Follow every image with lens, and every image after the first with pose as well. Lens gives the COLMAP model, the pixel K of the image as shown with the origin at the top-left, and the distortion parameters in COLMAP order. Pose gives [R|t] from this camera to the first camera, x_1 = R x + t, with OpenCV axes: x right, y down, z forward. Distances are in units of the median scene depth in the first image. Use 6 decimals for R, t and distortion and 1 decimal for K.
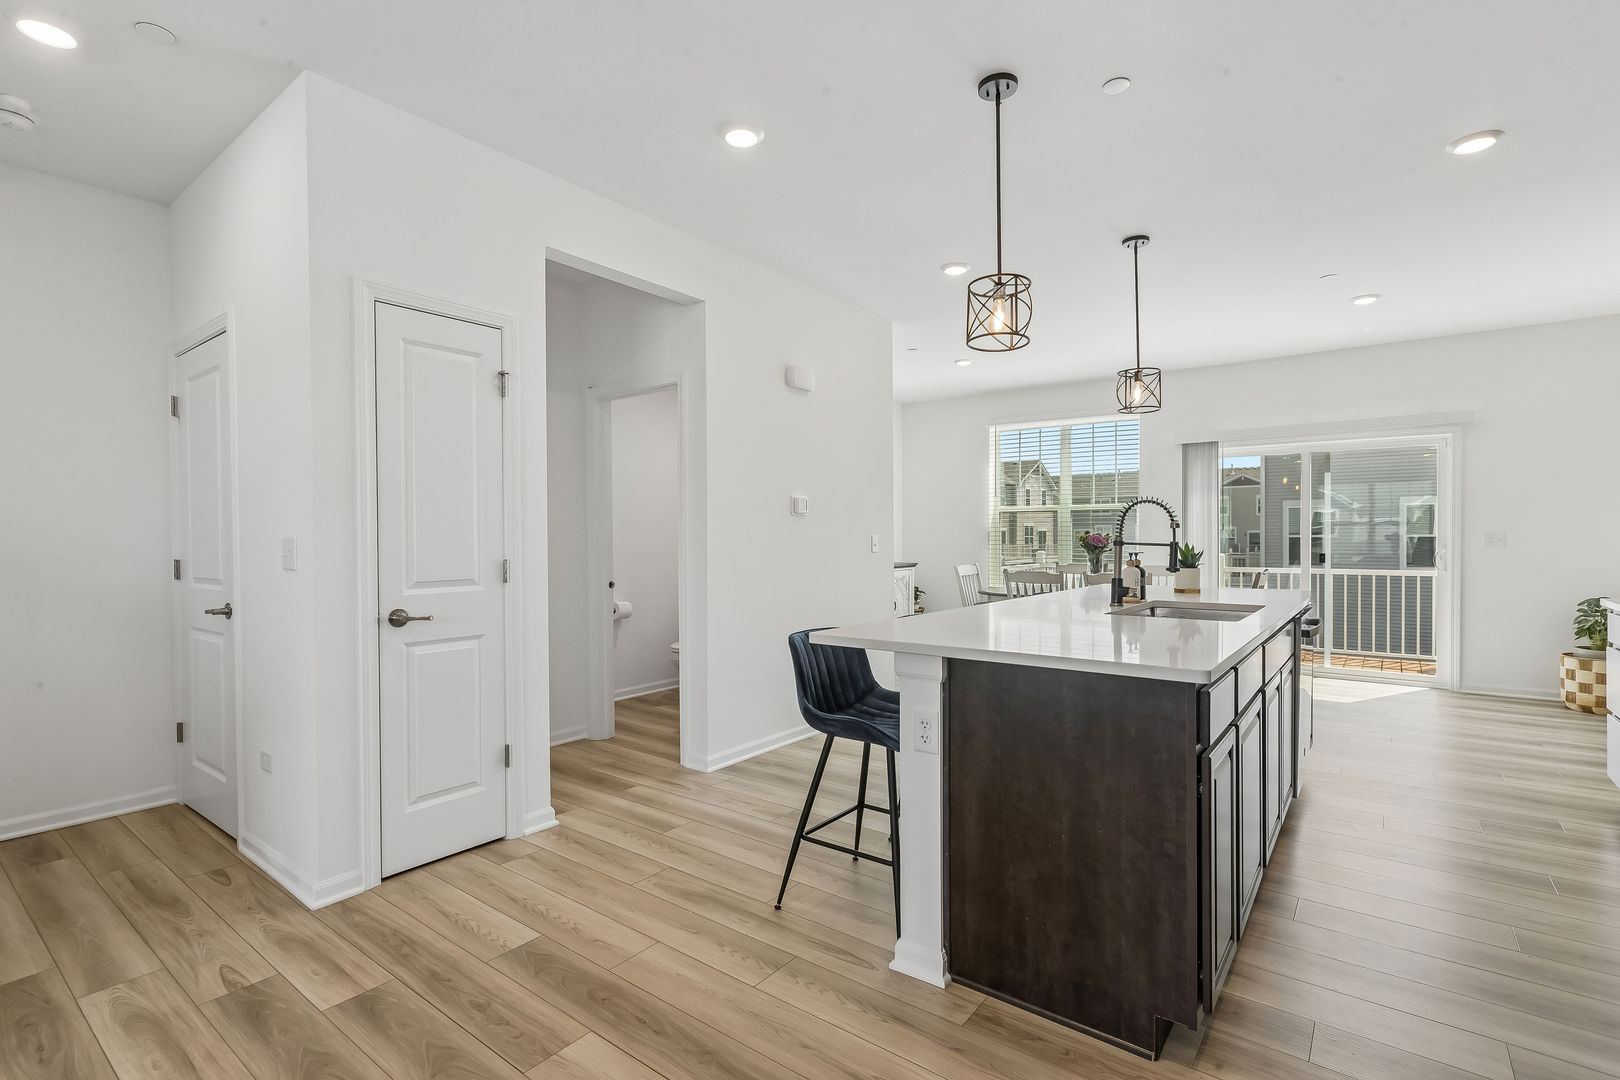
lens RADIAL K [[736.1, 0, 822.2], [0, 736.1, 544.5], [0, 0, 1]] dist [0.001101, -0.000260]
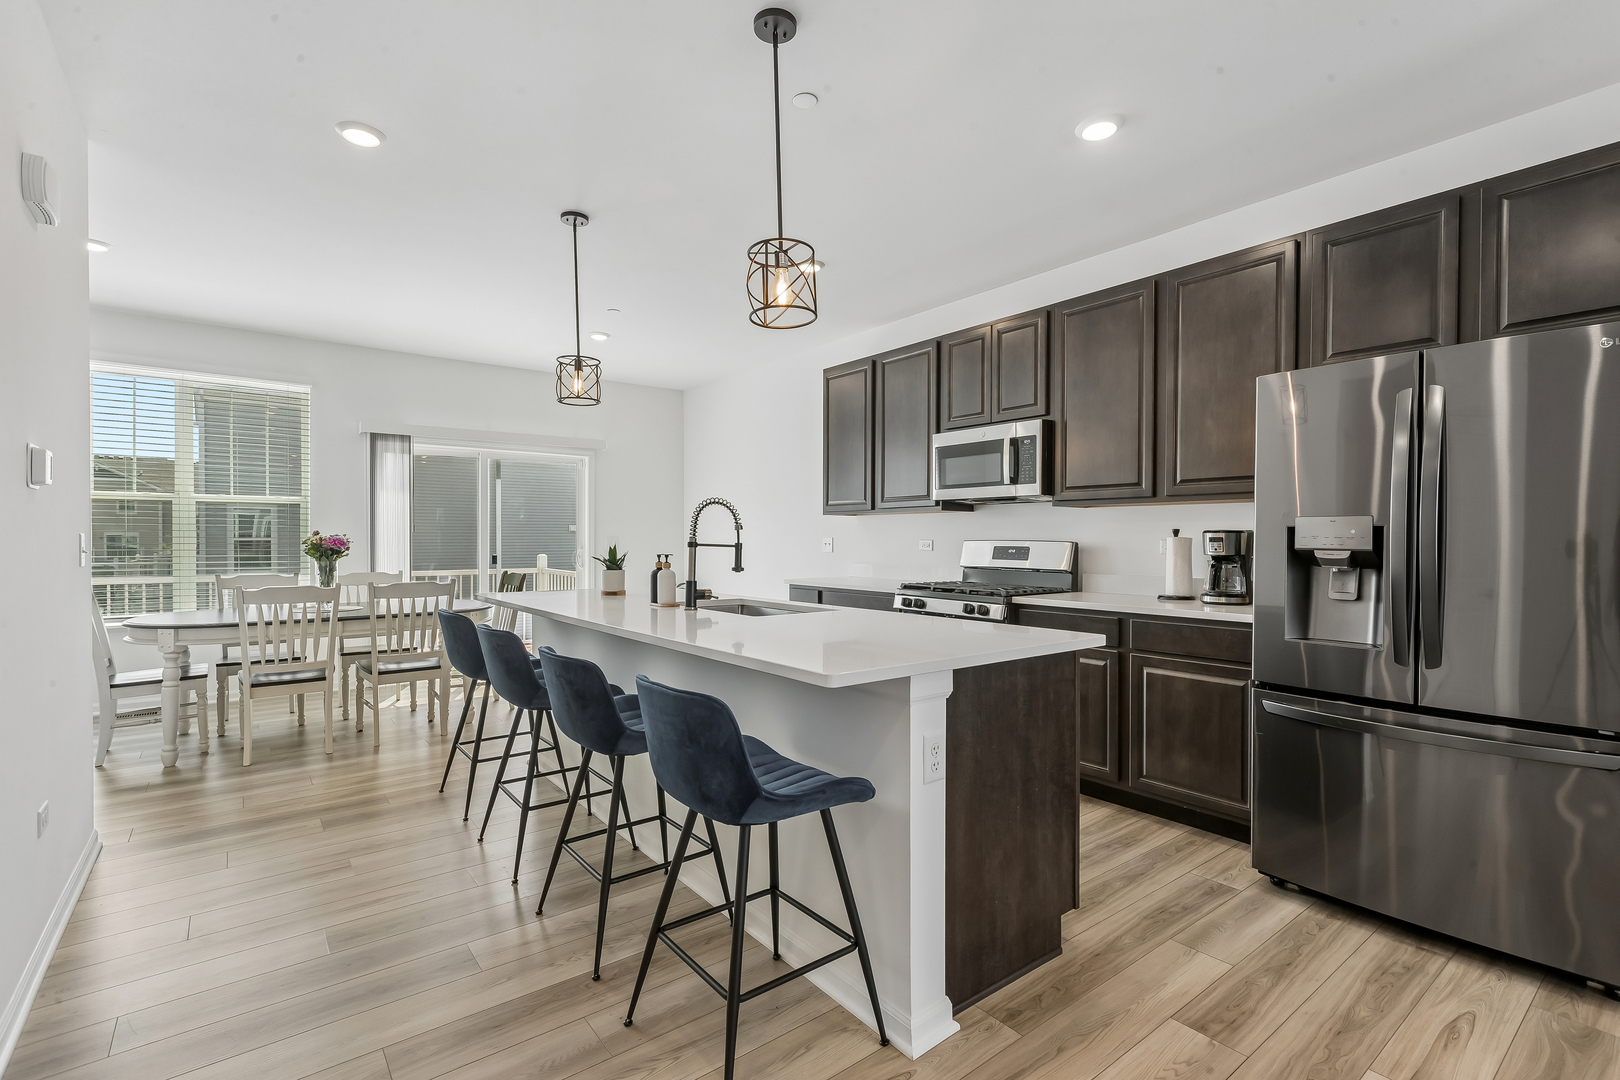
lens RADIAL K [[736.1, 0, 822.2], [0, 736.1, 544.5], [0, 0, 1]] dist [0.001101, -0.000260]
pose [[0.271514, -0.004162, 0.962425, -0.456863], [0.008050, 0.999965, 0.002053, -0.002712], [-0.962401, 0.007190, 0.271539, 0.547189]]
